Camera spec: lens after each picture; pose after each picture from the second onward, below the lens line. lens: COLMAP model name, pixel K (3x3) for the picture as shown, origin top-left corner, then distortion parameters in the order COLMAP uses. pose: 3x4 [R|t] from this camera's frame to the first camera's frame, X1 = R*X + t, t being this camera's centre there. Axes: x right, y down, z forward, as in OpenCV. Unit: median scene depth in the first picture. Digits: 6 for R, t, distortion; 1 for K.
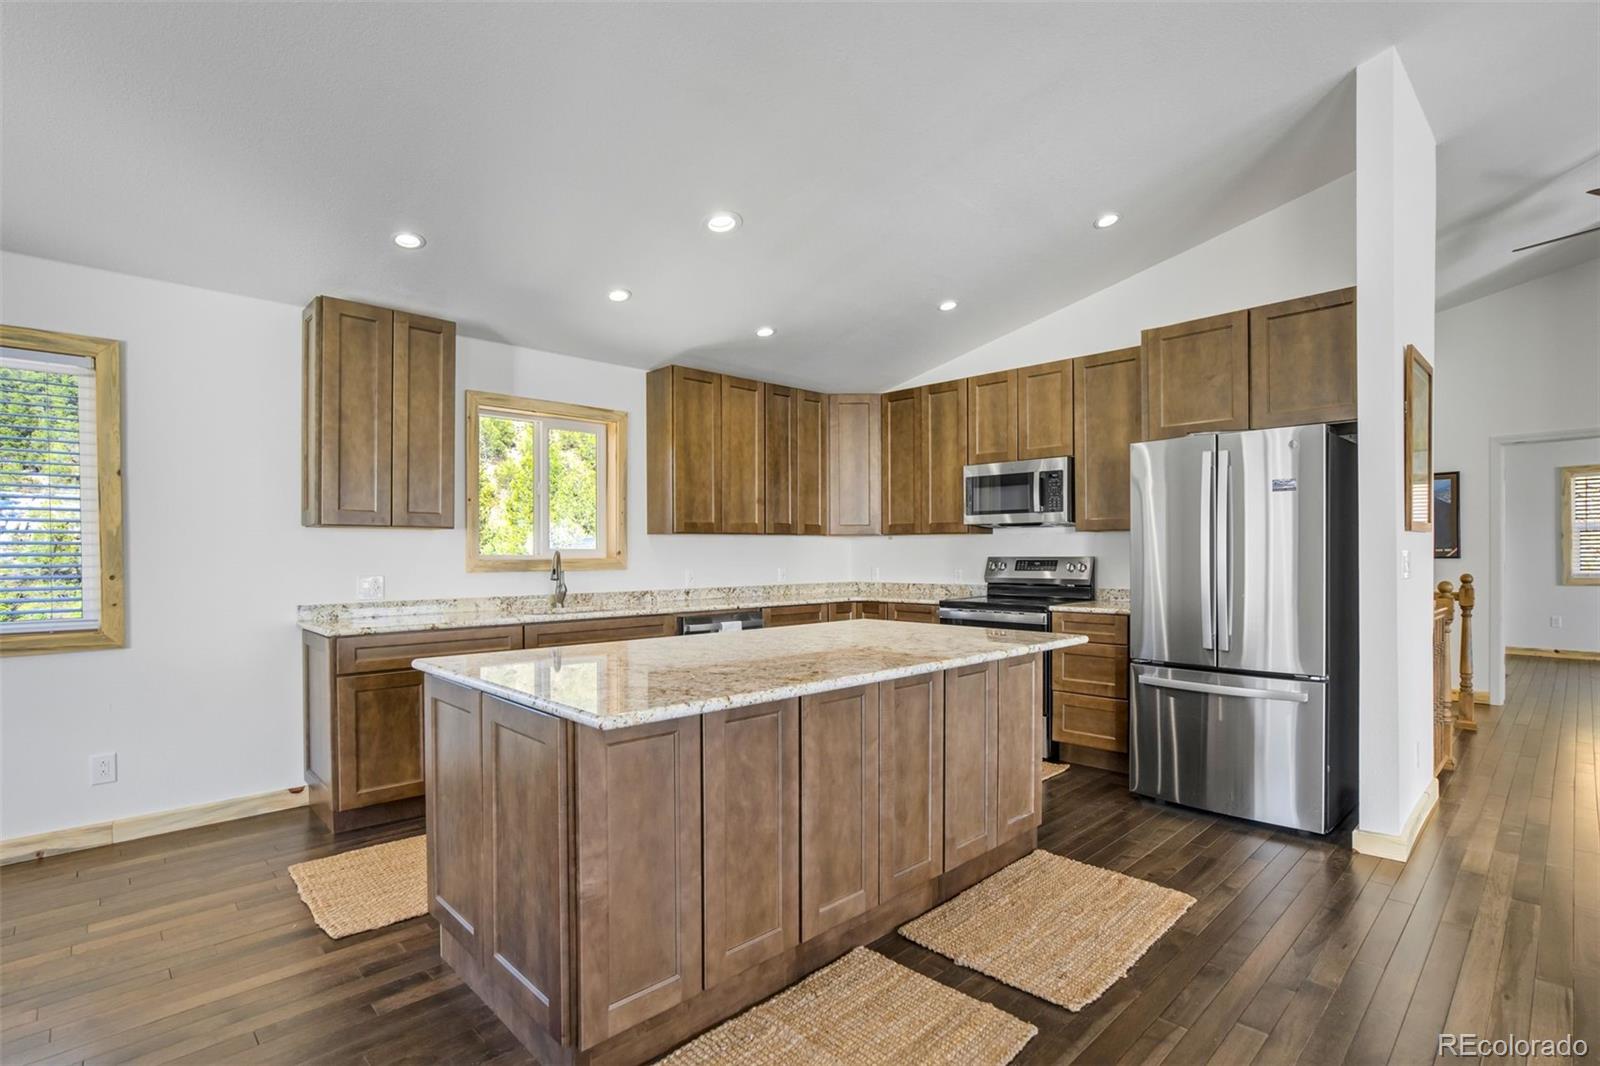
lens RADIAL K [[752.0, 0, 797.3], [0, 752.0, 569.5], [0, 0, 1]] dist [-0.020737, 0.011247]
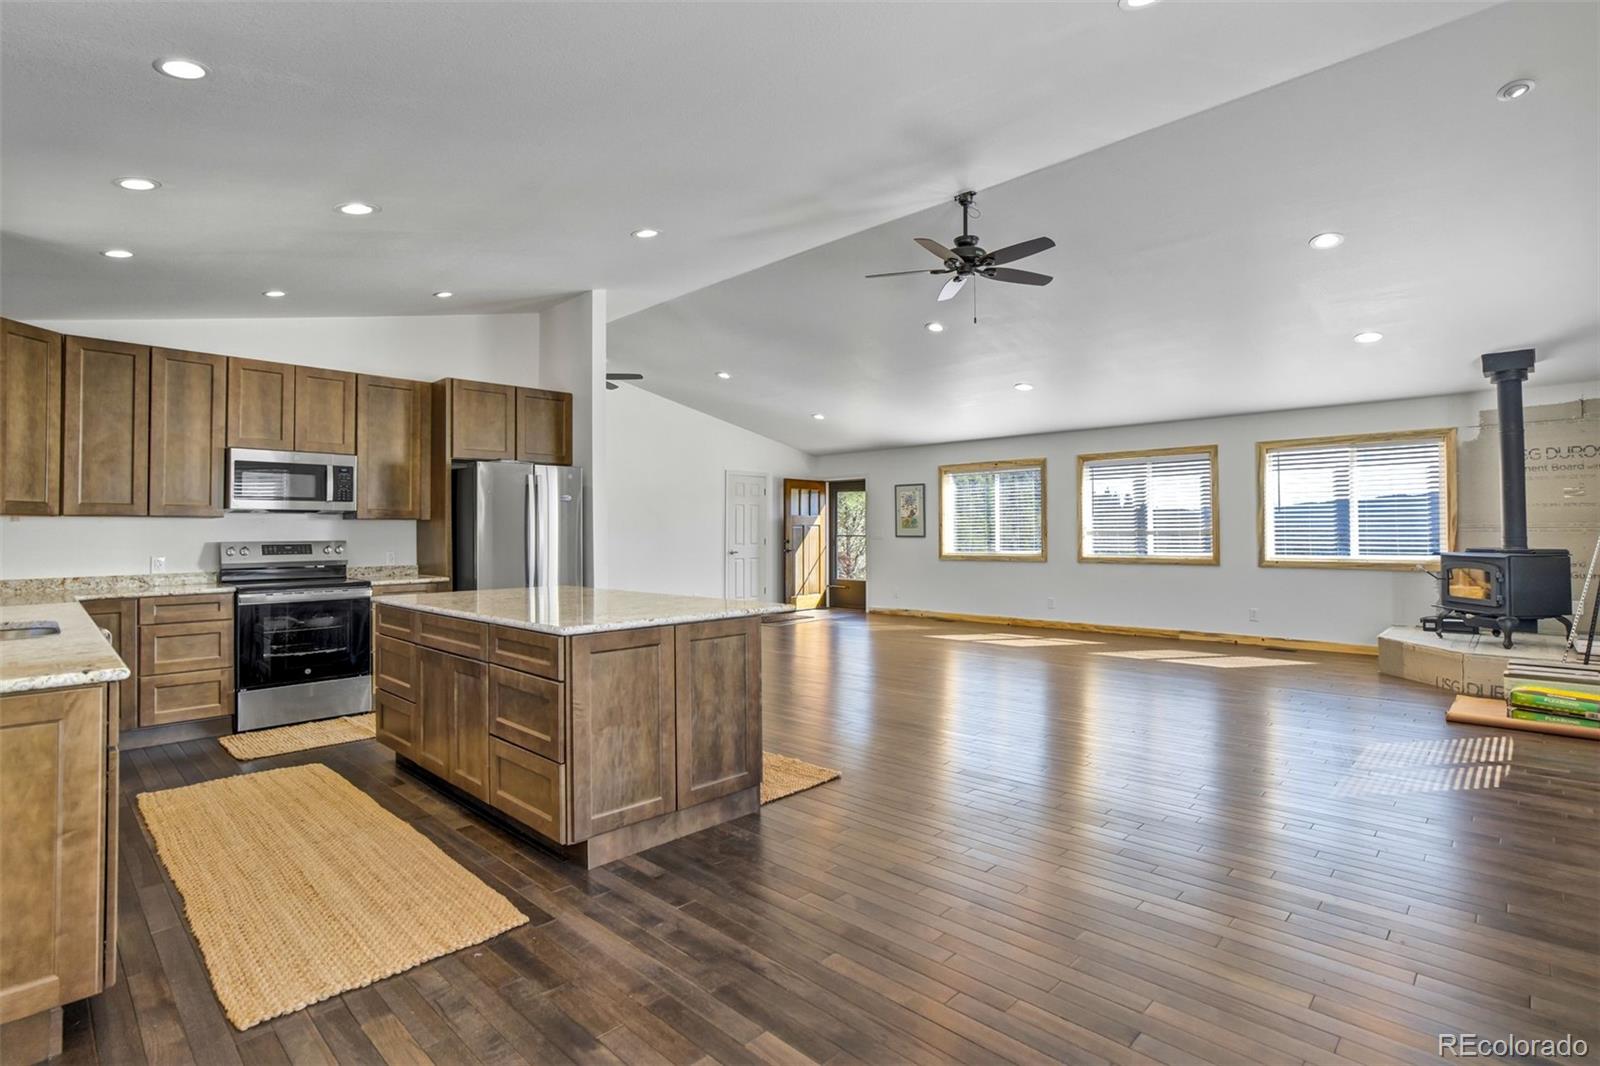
lens RADIAL K [[752.0, 0, 806.9], [0, 752.0, 524.8], [0, 0, 1]] dist [-0.020737, 0.011247]
pose [[-0.024111, 0.012524, 0.999631, -0.932293], [0.028923, 0.999512, -0.011825, -0.008048], [-0.999291, 0.028628, -0.024462, 0.361647]]
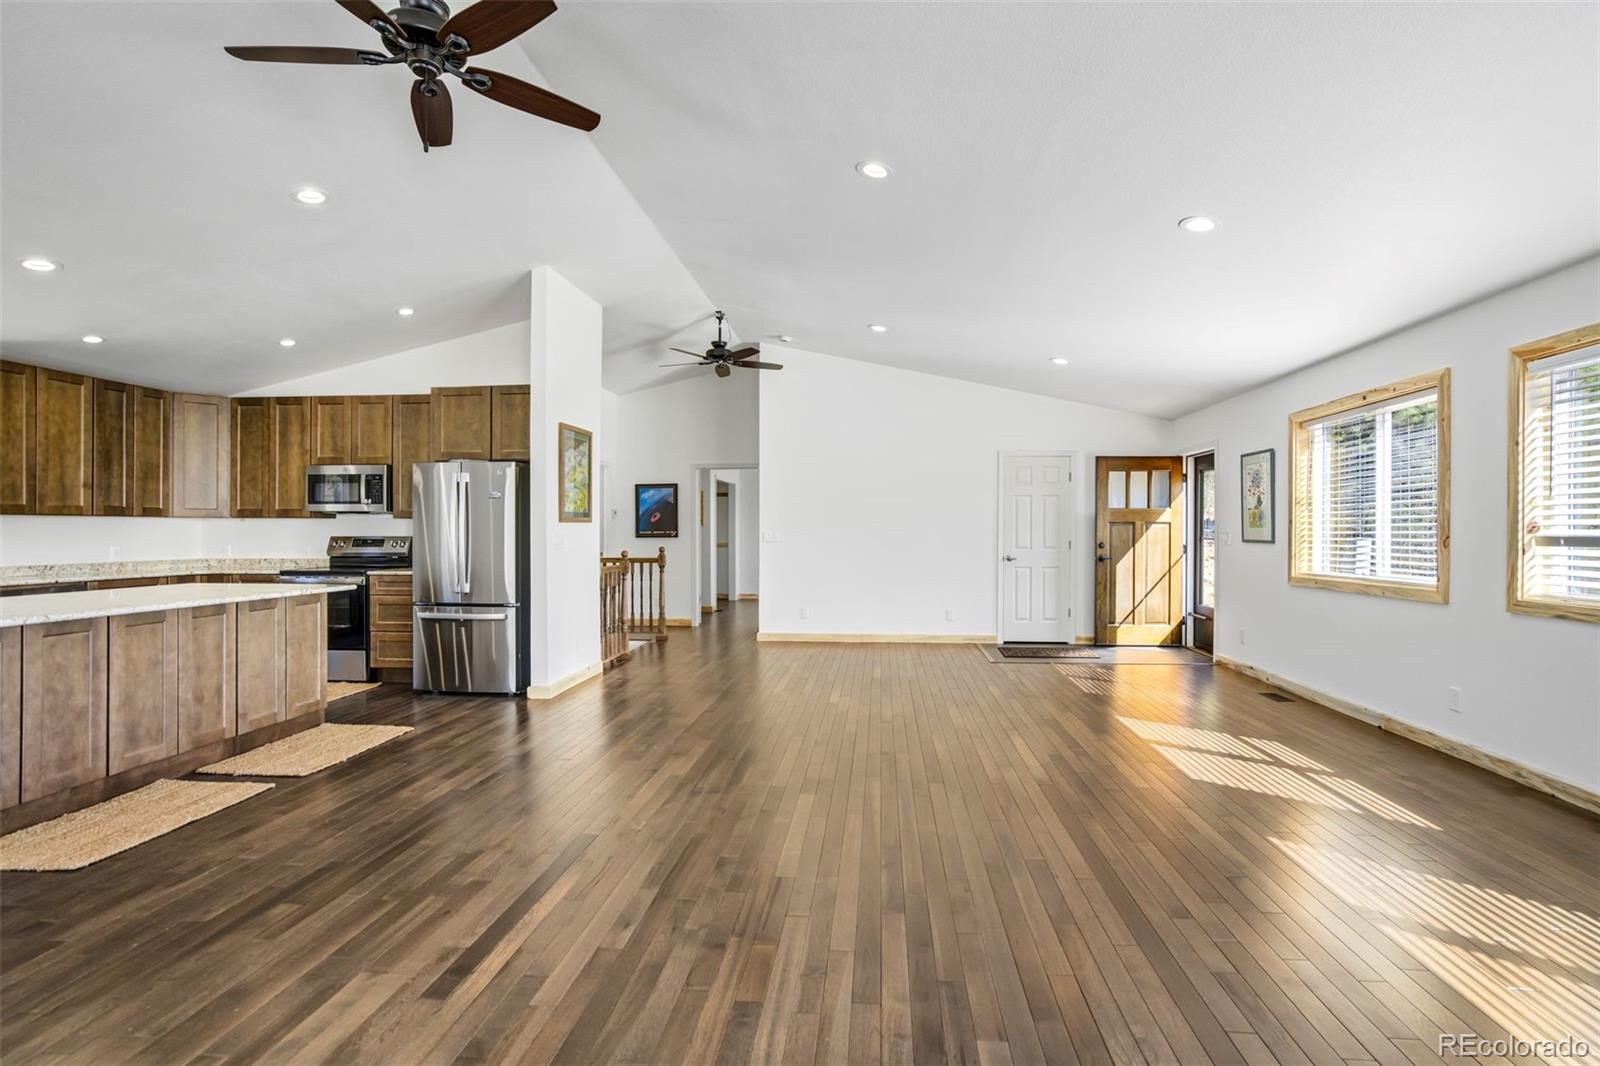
lens RADIAL K [[752.0, 0, 809.3], [0, 752.0, 531.3], [0, 0, 1]] dist [-0.020737, 0.011247]
pose [[0.758956, 0.004750, 0.651125, 0.055783], [0.011086, 0.999734, -0.020216, 0.012139], [-0.651048, 0.022562, 0.758701, -0.649159]]
